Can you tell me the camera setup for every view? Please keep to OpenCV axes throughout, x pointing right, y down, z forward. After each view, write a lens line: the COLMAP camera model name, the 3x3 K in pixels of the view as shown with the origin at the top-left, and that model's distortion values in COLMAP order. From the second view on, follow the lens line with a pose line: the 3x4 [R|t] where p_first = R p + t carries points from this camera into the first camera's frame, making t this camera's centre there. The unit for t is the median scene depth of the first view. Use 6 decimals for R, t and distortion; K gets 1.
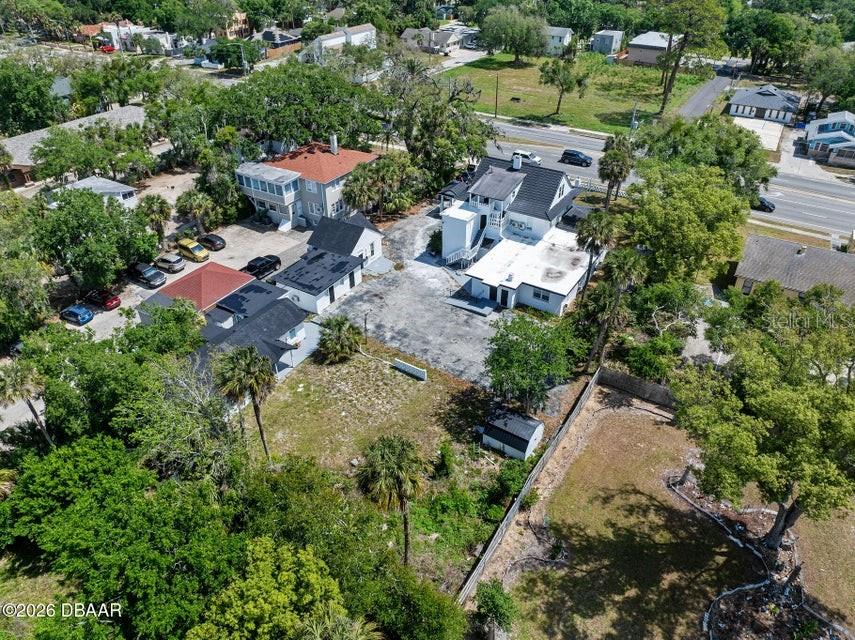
lens RADIAL K [[595.9, 0, 431.3], [0, 595.9, 319.2], [0, 0, 1]] dist [-0.030392, -0.000217]
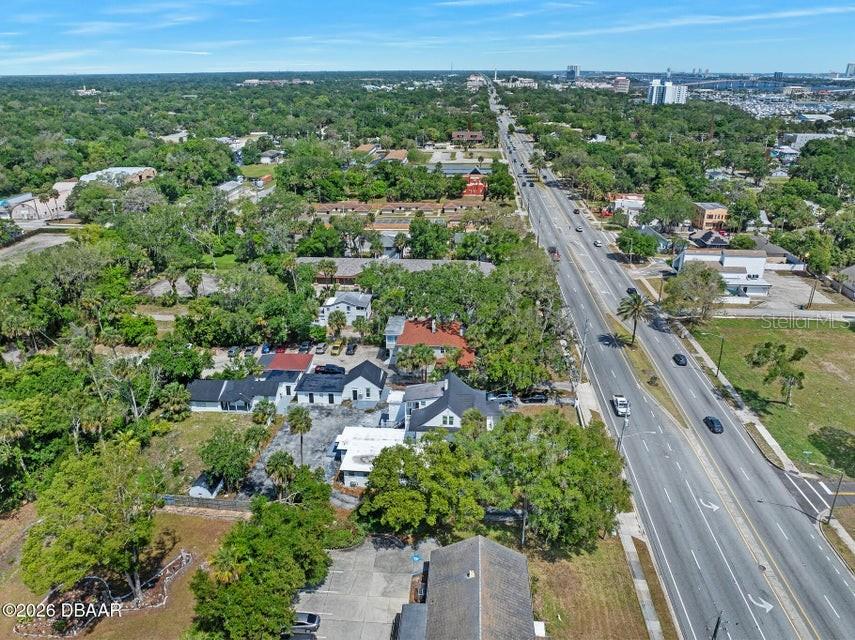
lens RADIAL K [[585.9, 0, 429.1], [0, 585.9, 358.3], [0, 0, 1]] dist [-0.029316, 0.000375]
pose [[0.448990, 0.394853, -0.801561, 1.112894], [-0.503280, 0.852988, 0.138277, -0.471497], [0.738321, 0.341325, 0.581705, 0.233032]]
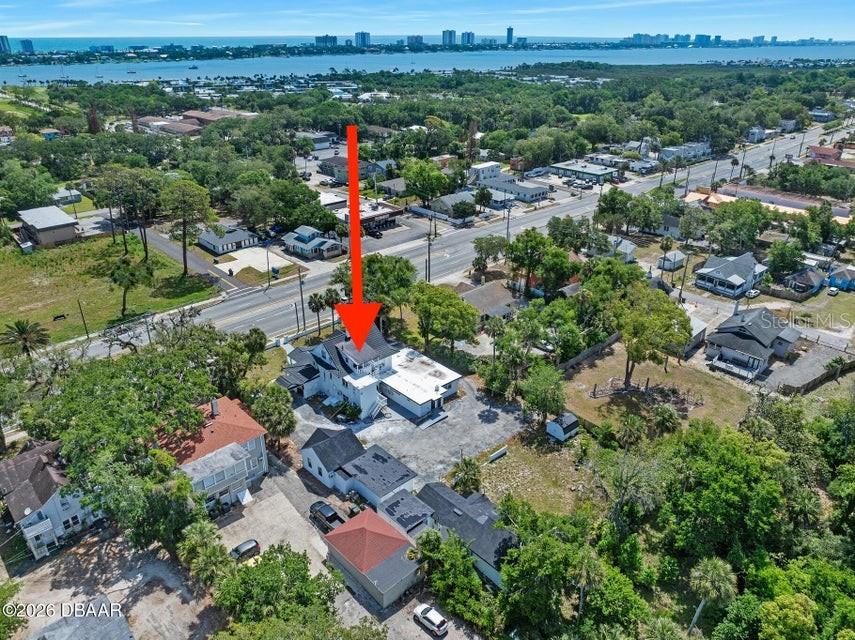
lens RADIAL K [[599.9, 0, 427.5], [0, 599.9, 320.0], [0, 0, 1]] dist [-0.032087, -0.000264]
pose [[0.266951, -0.419239, 0.867742, -0.998618], [0.543030, 0.809300, 0.223946, -0.501466], [-0.796150, 0.411427, 0.443703, 0.234318]]
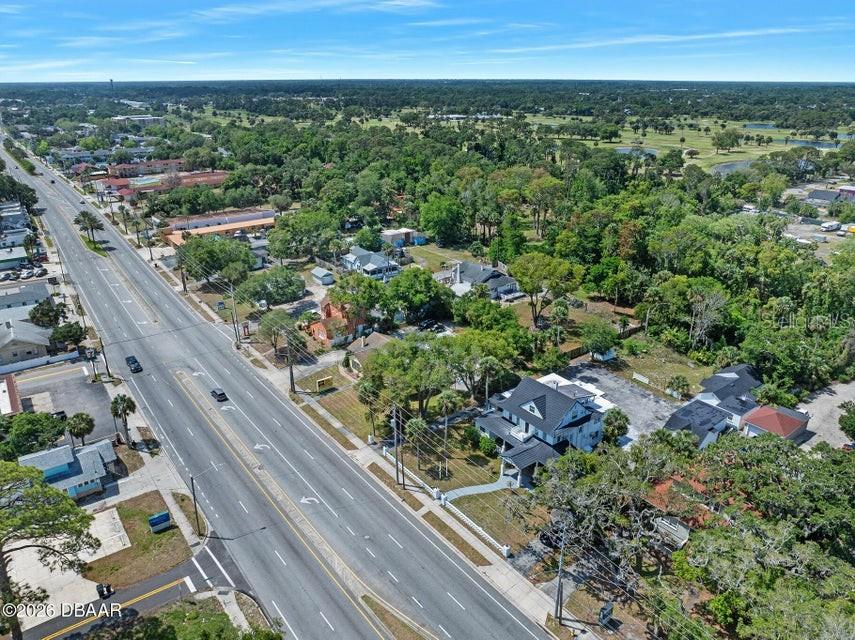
lens RADIAL K [[599.9, 0, 427.5], [0, 599.9, 320.0], [0, 0, 1]] dist [-0.032087, -0.000264]
pose [[-0.927633, -0.143201, 0.344950, -0.026303], [0.209374, 0.565433, 0.797777, -1.461755], [-0.309289, 0.812268, -0.494531, 1.630451]]
